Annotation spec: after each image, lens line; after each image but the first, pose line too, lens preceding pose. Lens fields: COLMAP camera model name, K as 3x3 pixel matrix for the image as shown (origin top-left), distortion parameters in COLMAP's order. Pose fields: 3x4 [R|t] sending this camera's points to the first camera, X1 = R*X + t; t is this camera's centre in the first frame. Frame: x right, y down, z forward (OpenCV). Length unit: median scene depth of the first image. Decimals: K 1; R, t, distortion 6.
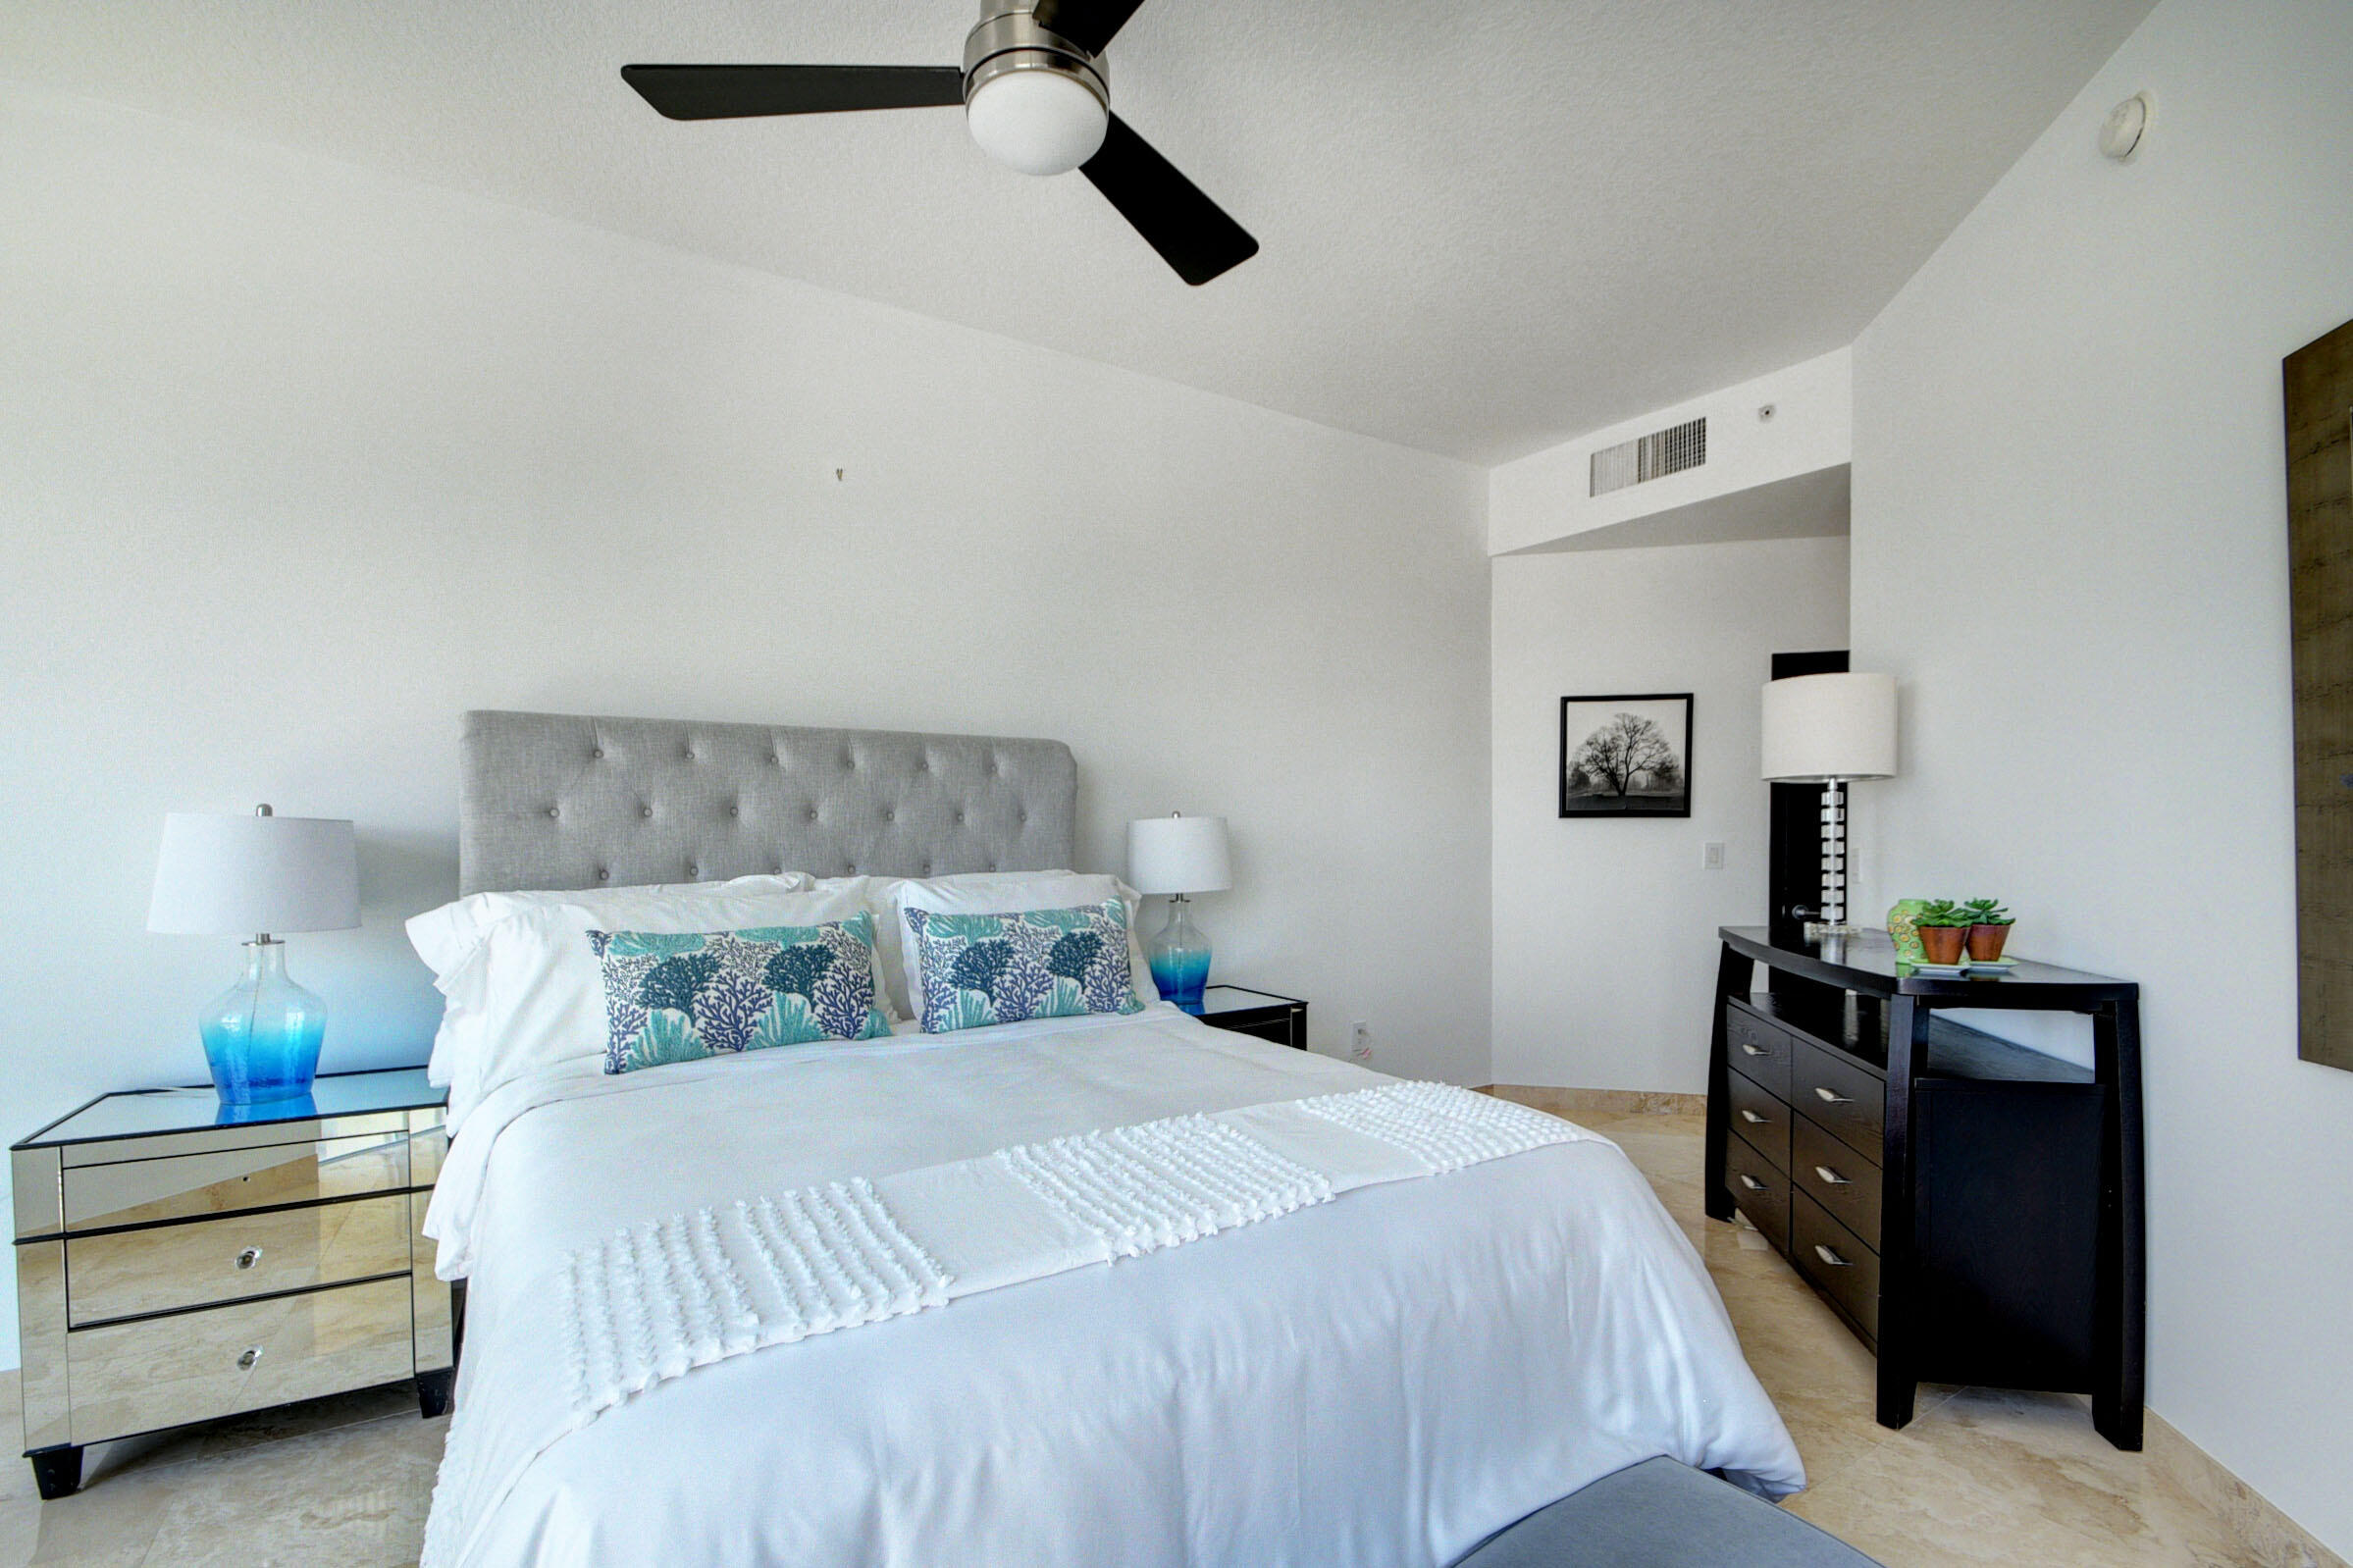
lens RADIAL K [[1044.0, 0, 1163.7], [0, 1044.0, 847.2], [0, 0, 1]] dist [0.012725, -0.011436]
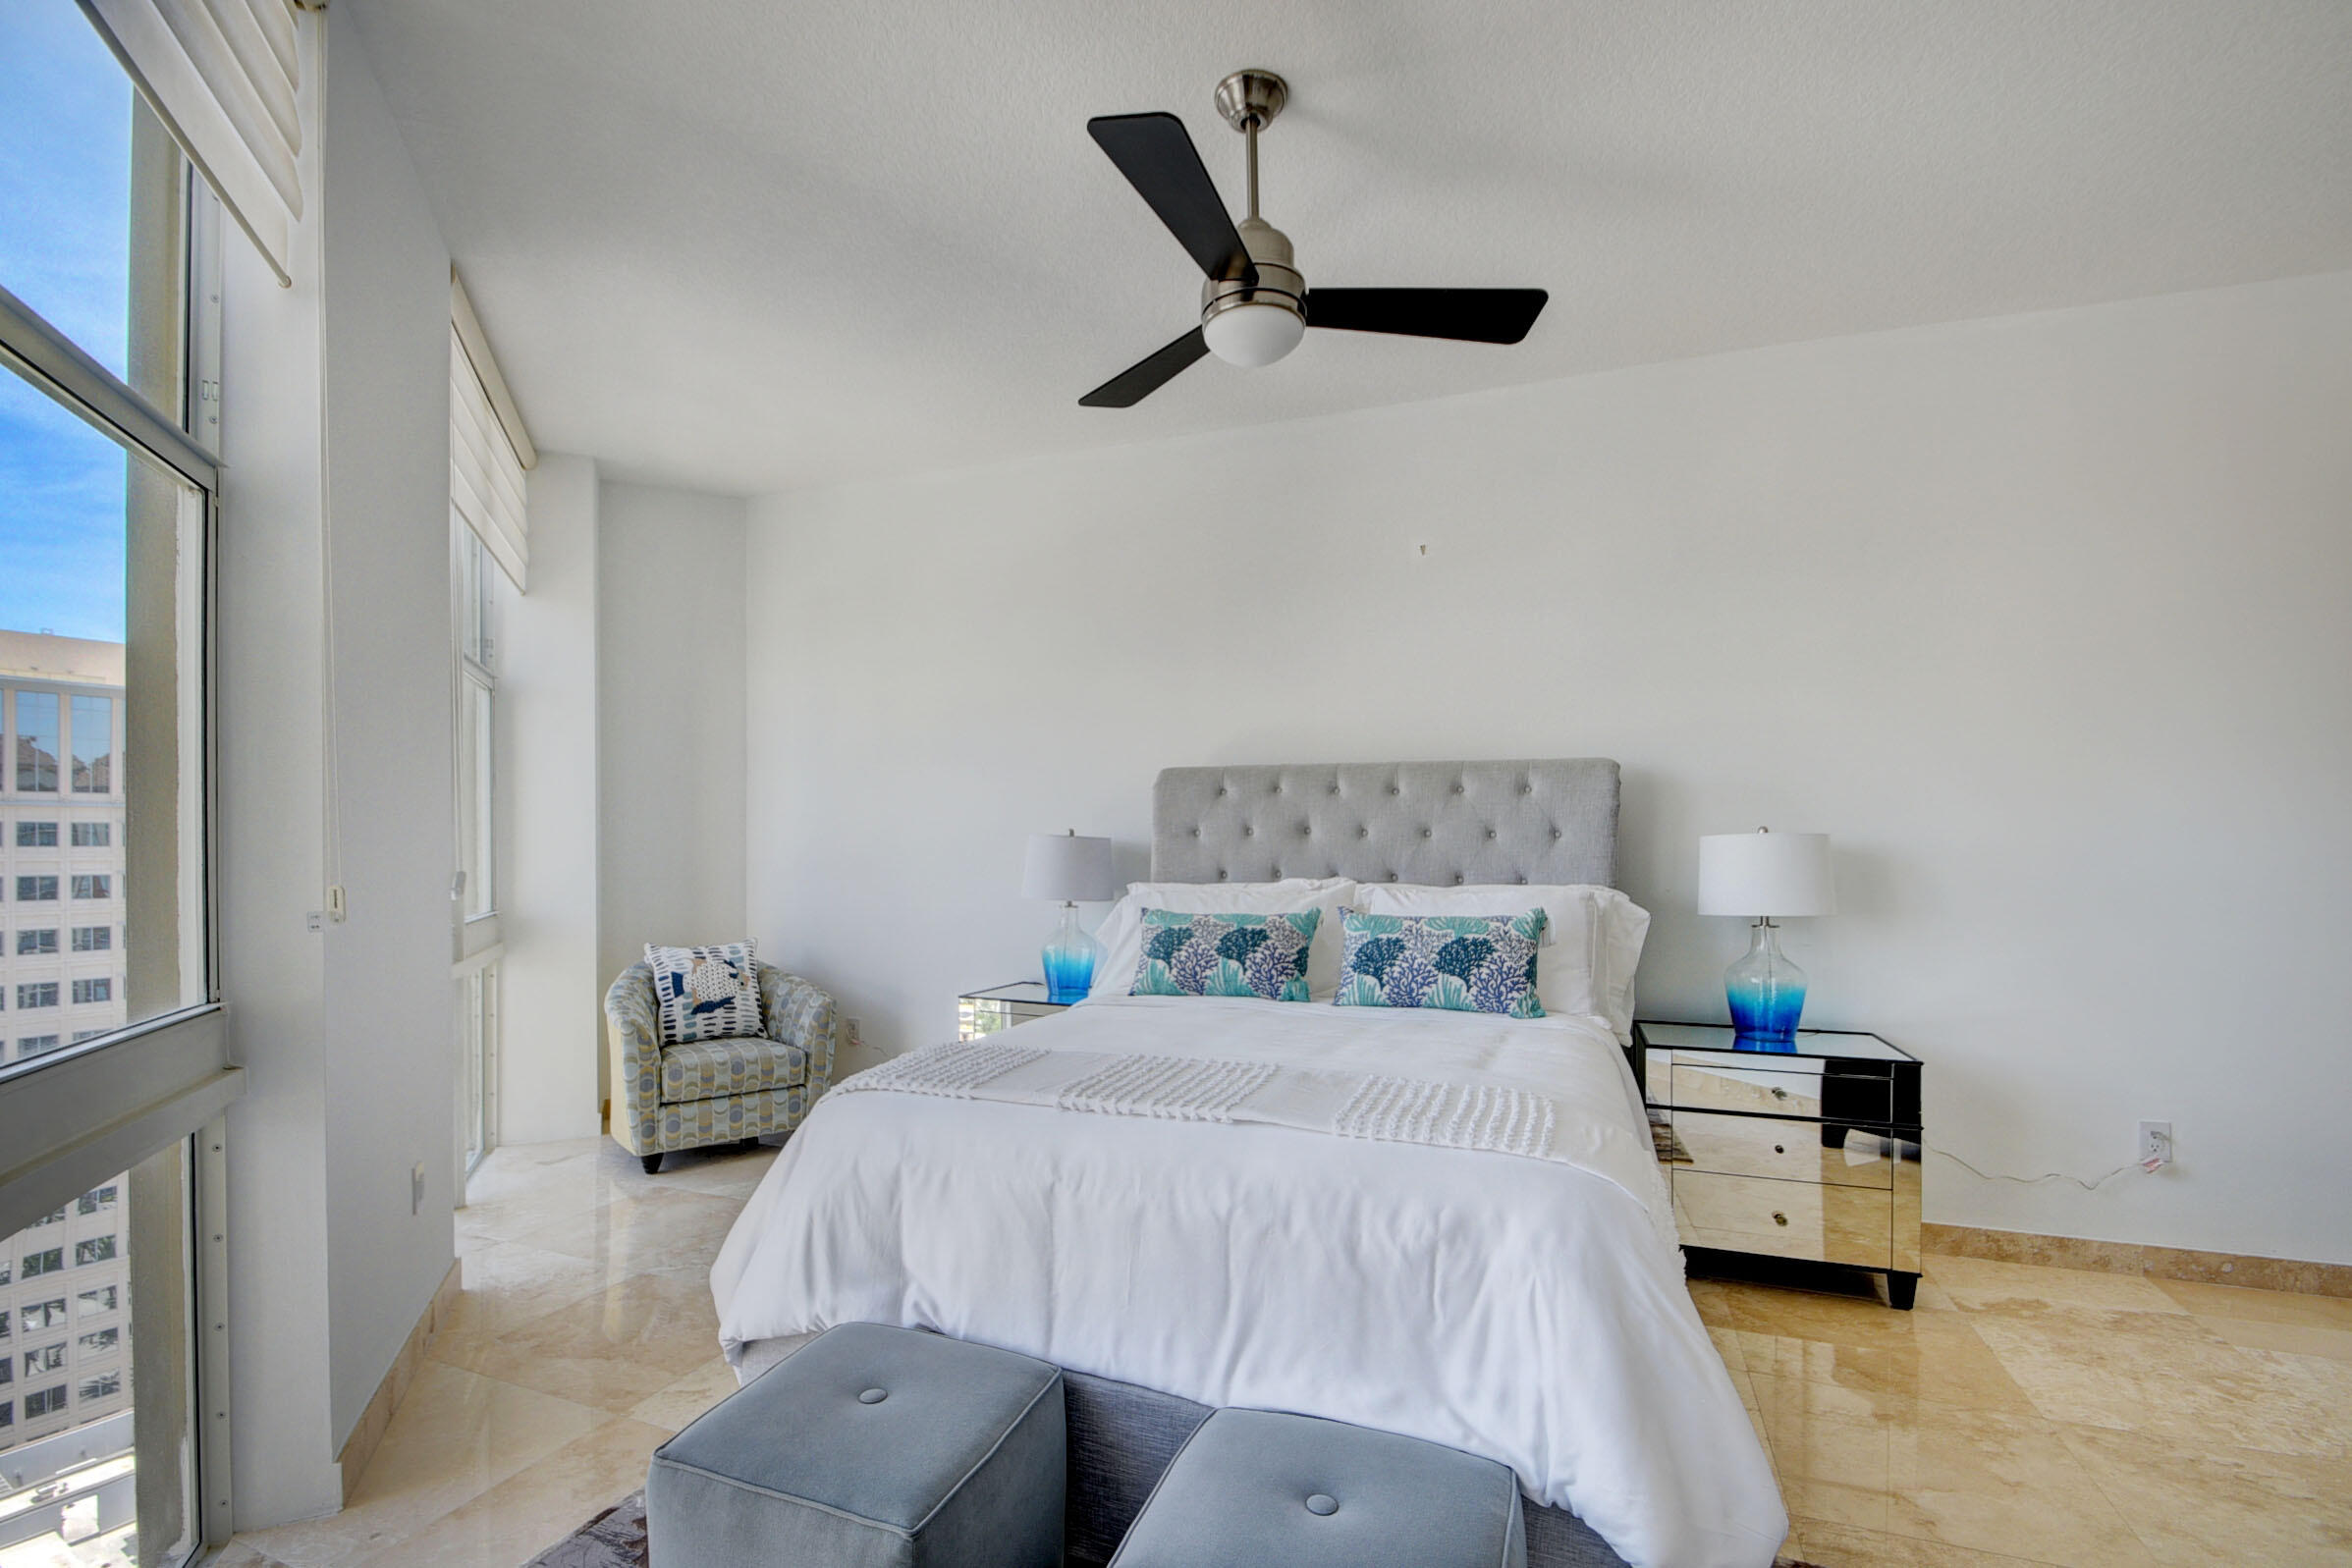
lens RADIAL K [[1043.5, 0, 1163.2], [0, 1043.5, 847.1], [0, 0, 1]] dist [0.012725, -0.011436]
pose [[0.591406, 0.006550, -0.806347, 0.648560], [-0.016275, 0.999860, -0.003814, -0.005987], [0.806209, 0.015379, 0.591430, 0.071967]]
